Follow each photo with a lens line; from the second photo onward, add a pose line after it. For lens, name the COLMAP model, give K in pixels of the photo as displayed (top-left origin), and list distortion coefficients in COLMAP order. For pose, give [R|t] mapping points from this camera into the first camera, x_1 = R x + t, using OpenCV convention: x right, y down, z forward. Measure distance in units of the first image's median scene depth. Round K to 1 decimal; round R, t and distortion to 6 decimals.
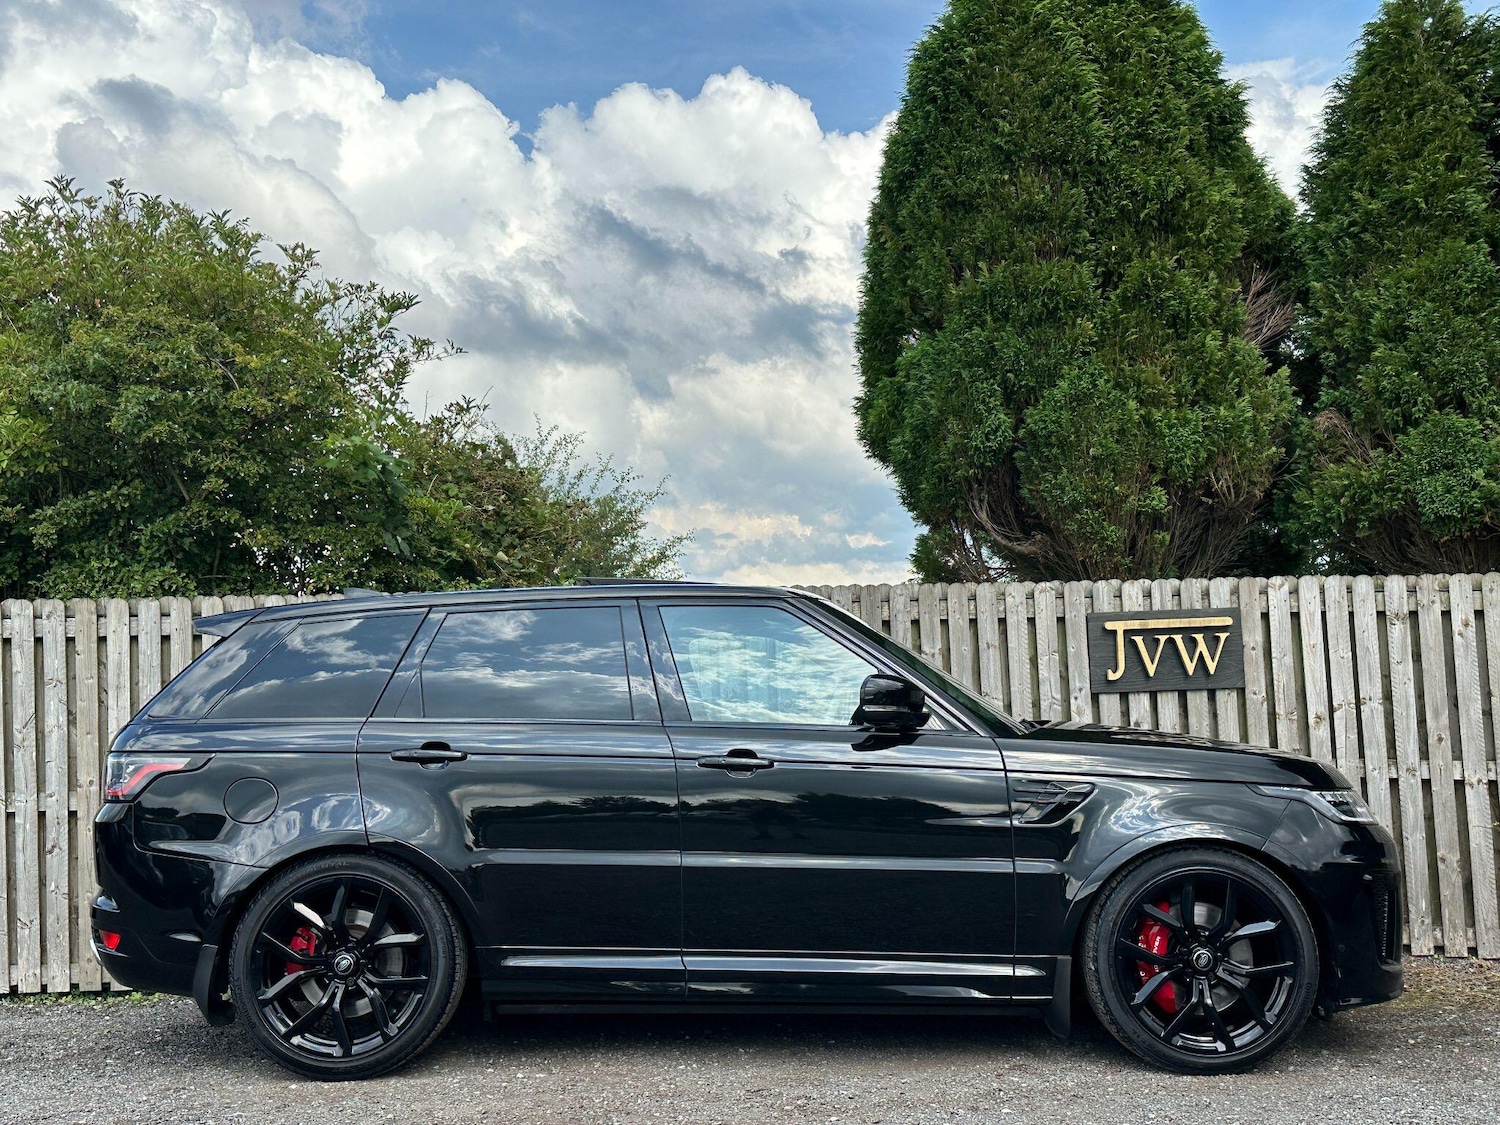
lens RADIAL K [[1759.3, 0, 755.0], [0, 1759.3, 558.3], [0, 0, 1]] dist [0.207731, -0.498784]
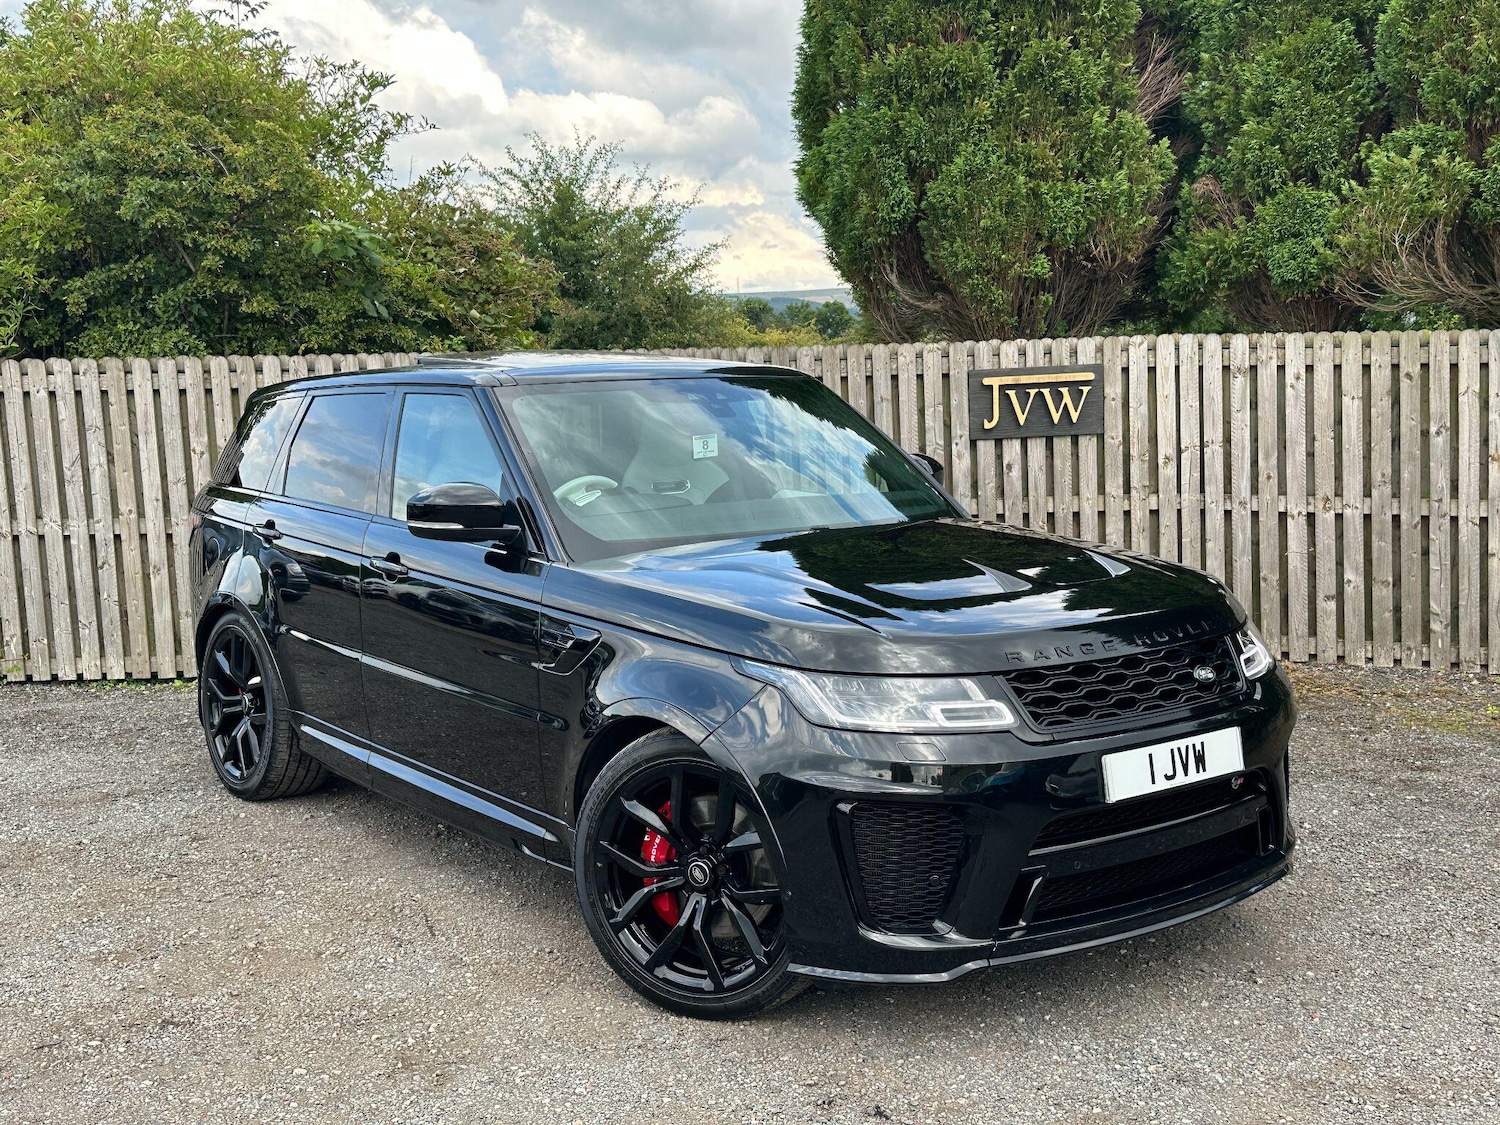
lens RADIAL K [[1722.6, 0, 754.4], [0, 1722.6, 558.7], [0, 0, 1]] dist [0.216477, -0.525613]
pose [[0.998259, 0.005135, -0.058767, 0.115201], [0.006036, 0.982082, 0.188355, -0.061658], [0.058681, -0.188382, 0.980341, -0.135814]]
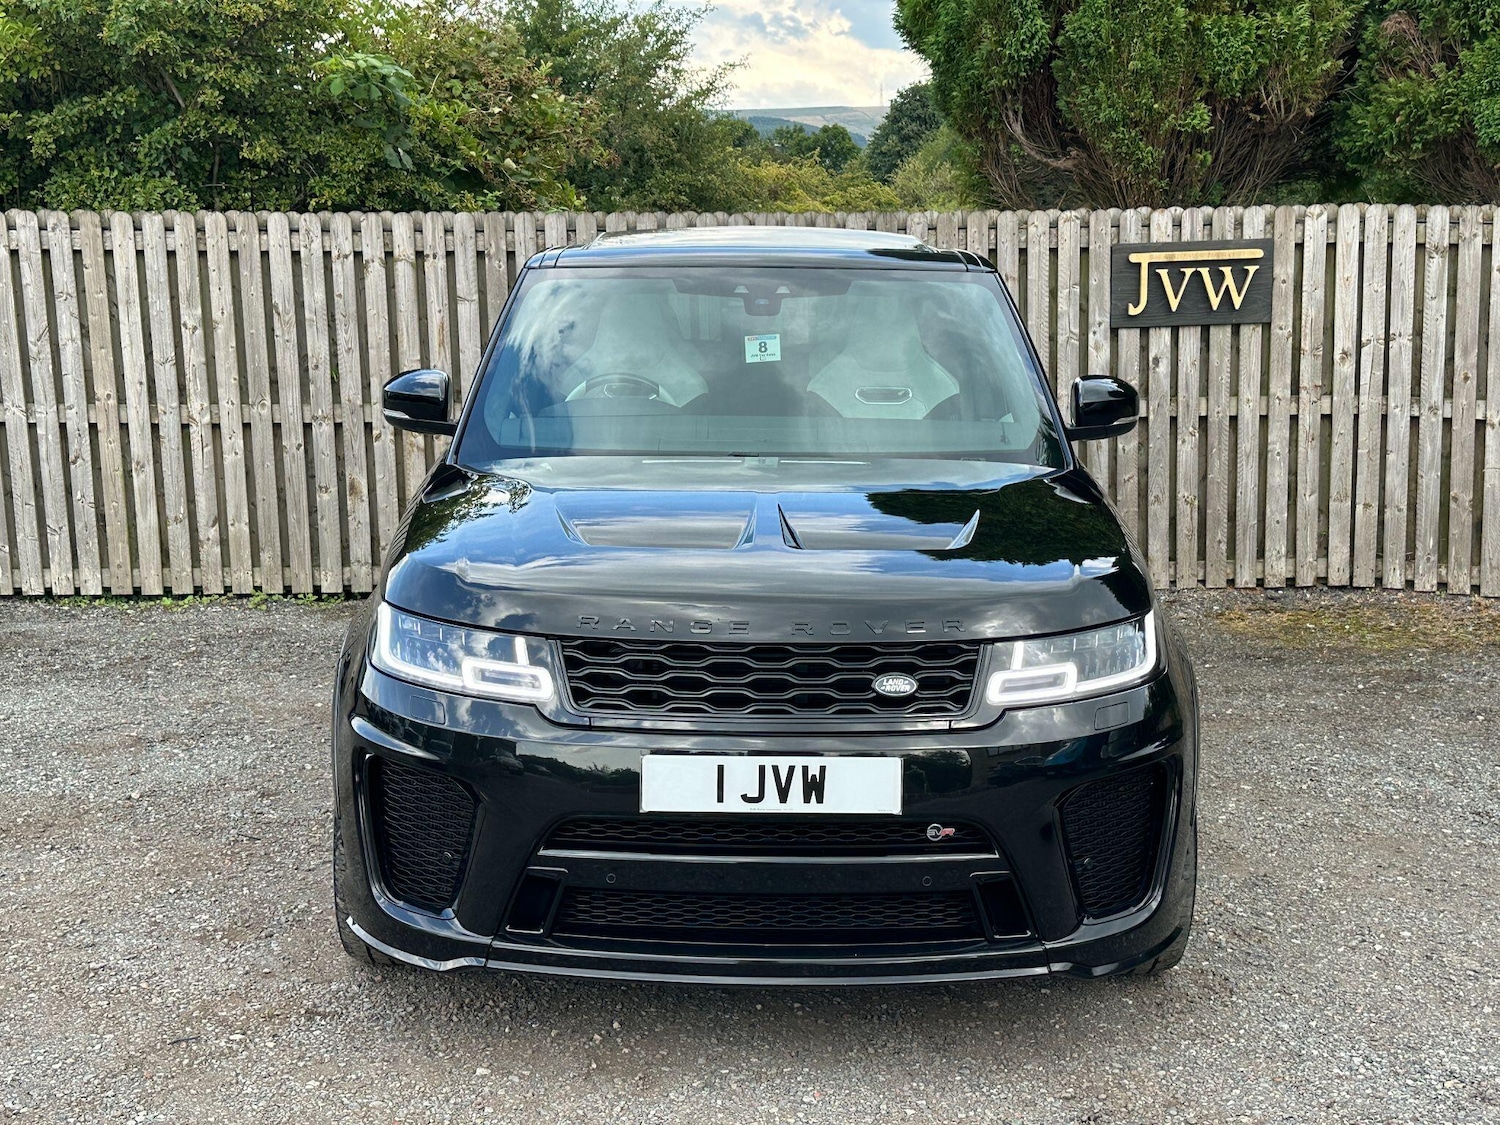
lens RADIAL K [[2082.9, 0, 749.8], [0, 2082.9, 571.7], [0, 0, 1]] dist [0.234328, -0.602559]
pose [[0.998777, 0.024382, -0.043003, 0.044412], [-0.012846, 0.968029, 0.250508, -0.080688], [0.047736, -0.249650, 0.967159, -0.159890]]
